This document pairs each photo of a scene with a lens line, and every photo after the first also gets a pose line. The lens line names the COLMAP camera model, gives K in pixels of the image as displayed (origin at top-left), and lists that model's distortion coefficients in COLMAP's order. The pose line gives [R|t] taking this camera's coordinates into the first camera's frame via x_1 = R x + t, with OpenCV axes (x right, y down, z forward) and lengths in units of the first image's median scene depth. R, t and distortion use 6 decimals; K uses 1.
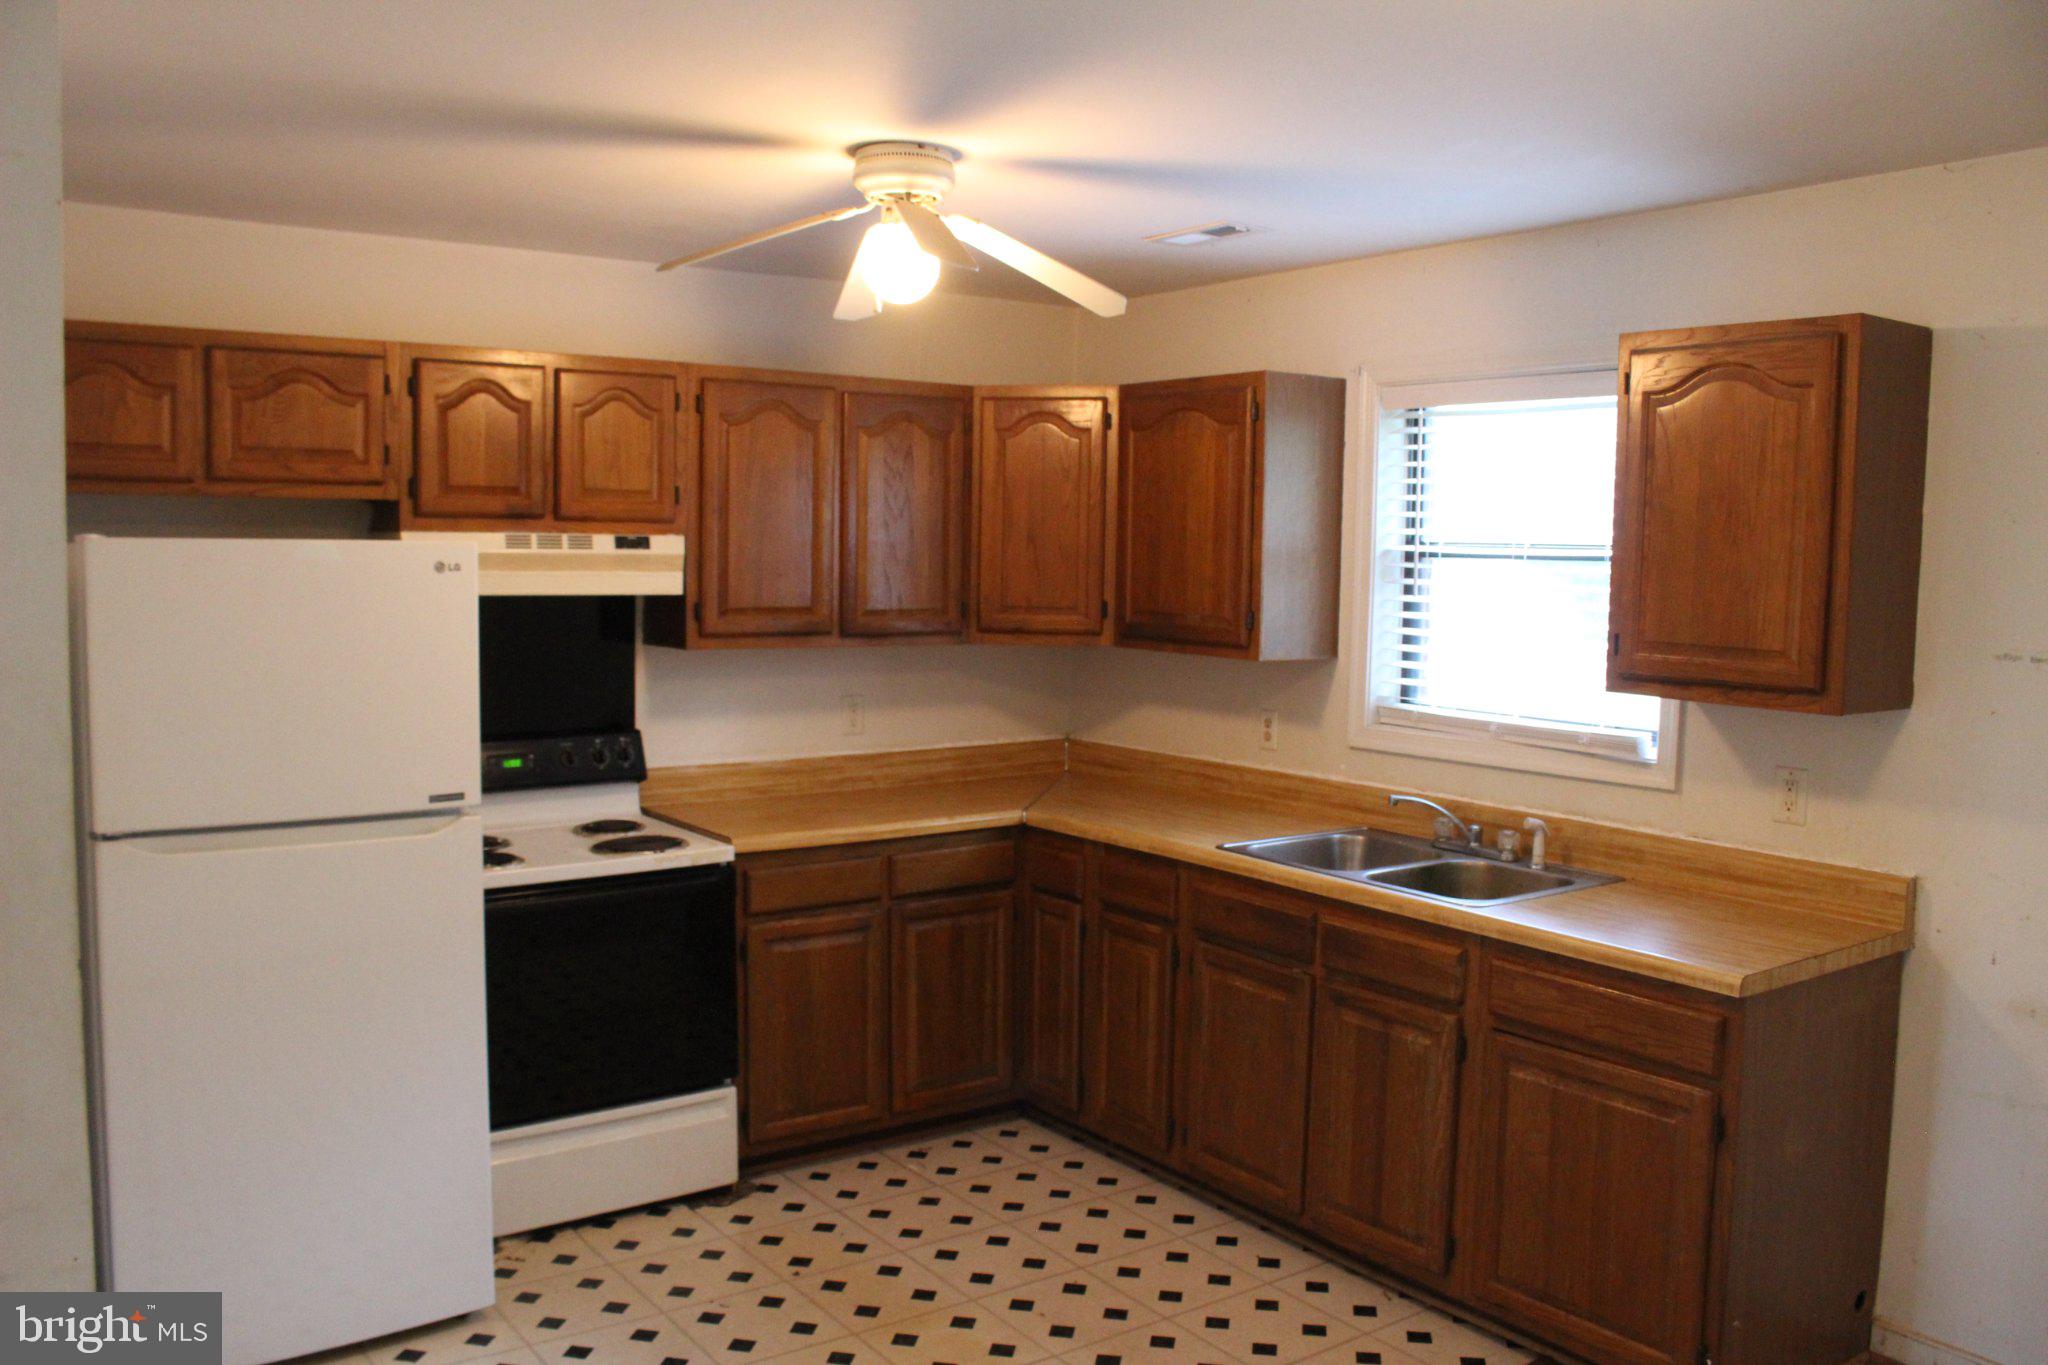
lens RADIAL K [[1702.1, 0, 992.9], [0, 1702.1, 706.0], [0, 0, 1]] dist [-0.163119, 0.139210]
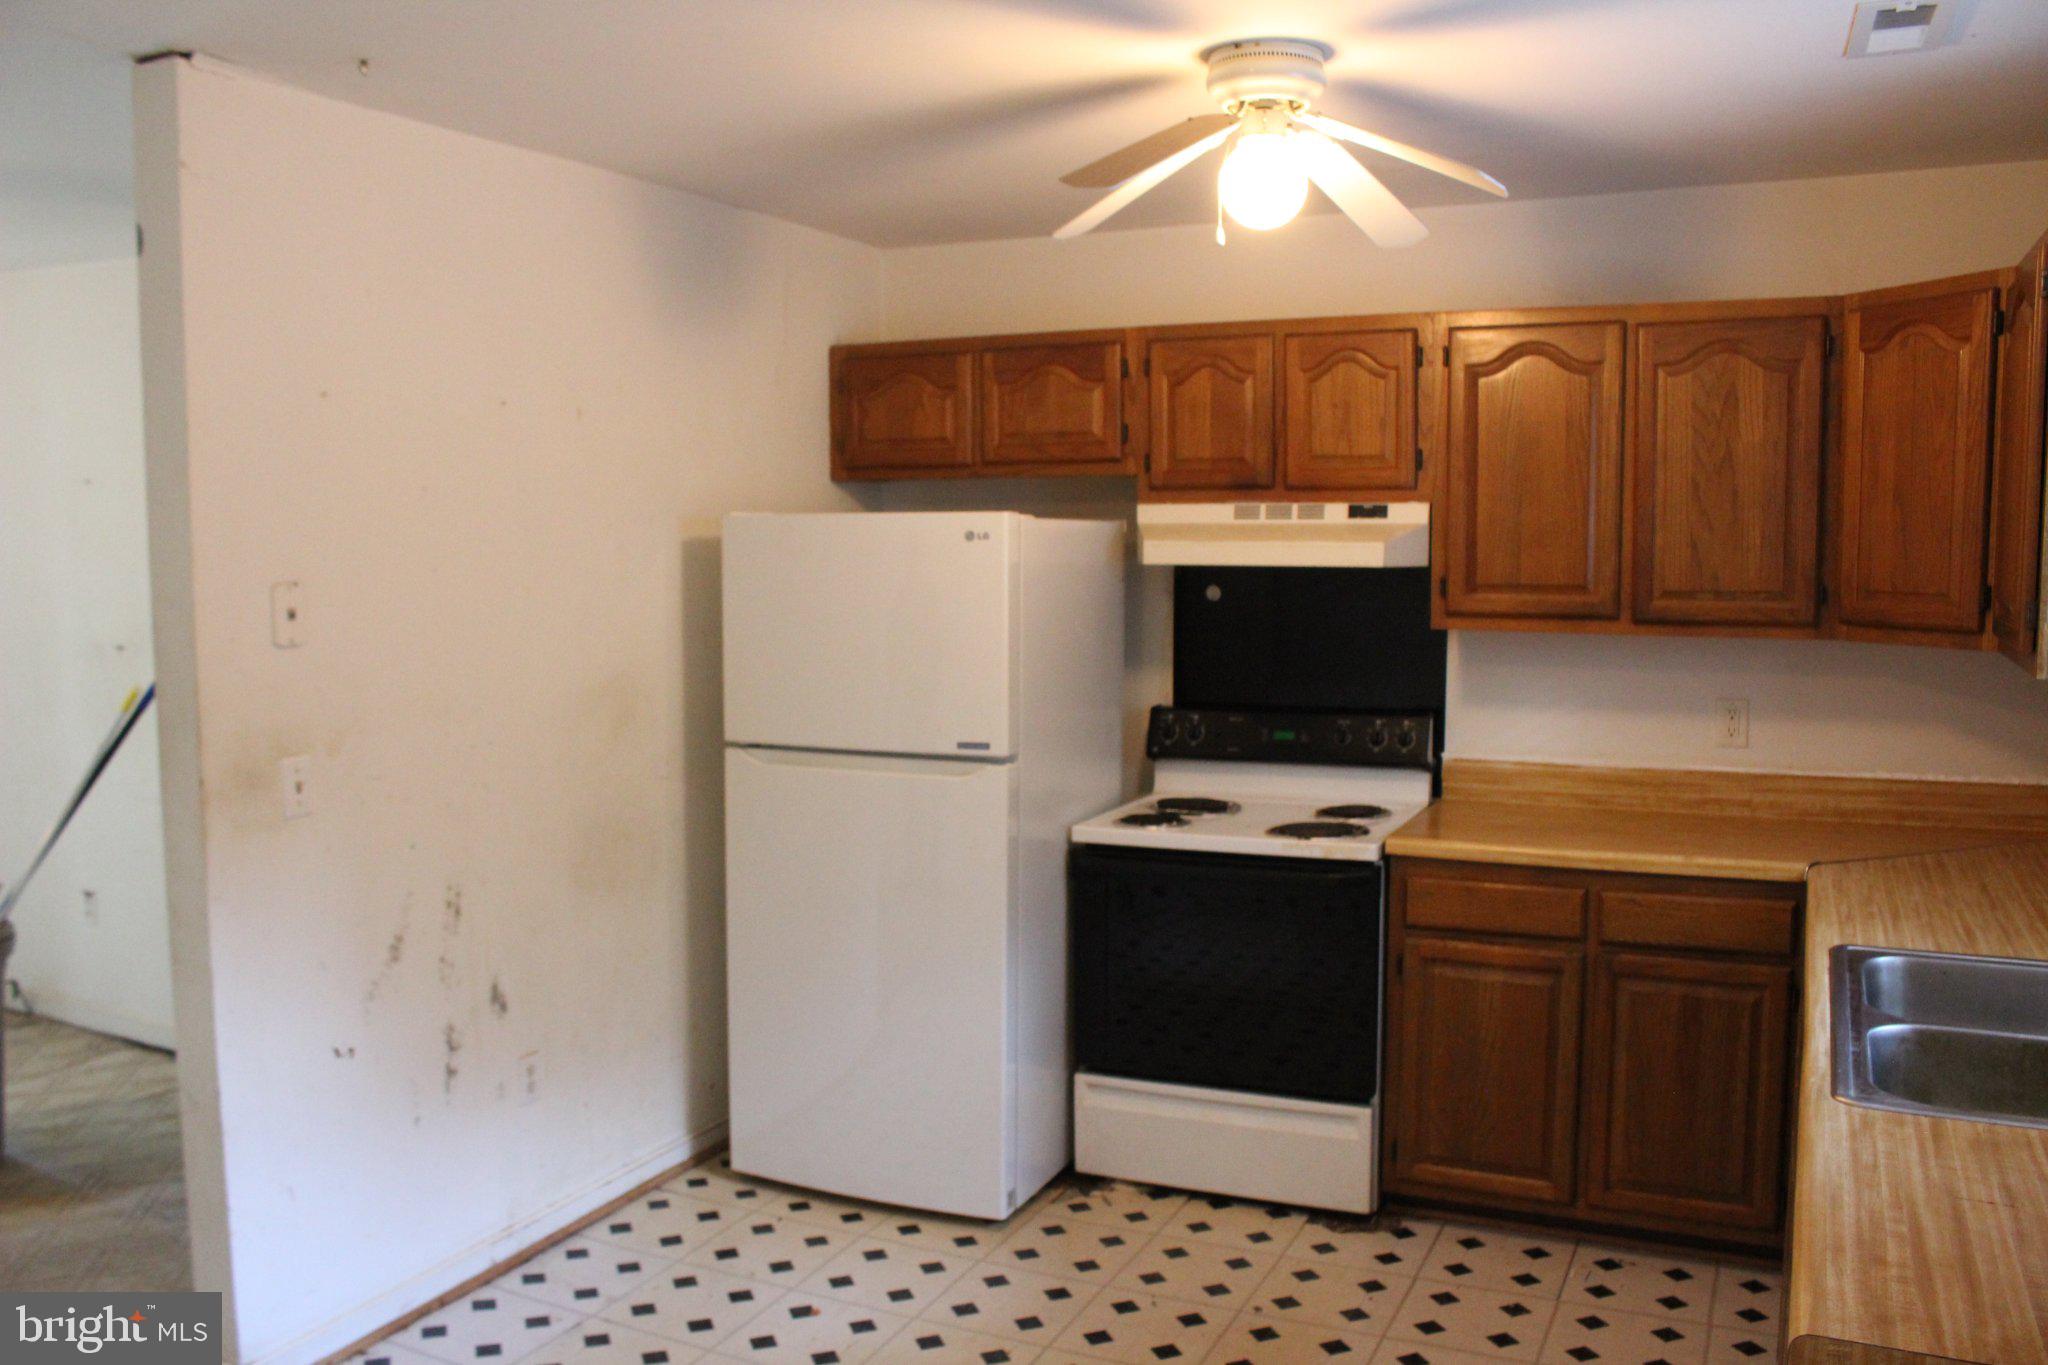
lens RADIAL K [[1702.1, 0, 992.9], [0, 1702.1, 706.0], [0, 0, 1]] dist [-0.163119, 0.139210]
pose [[0.474119, 0.073287, -0.877406, 0.516705], [-0.065727, 0.996695, 0.047734, -0.020131], [0.878004, 0.035038, 0.477369, 0.374202]]
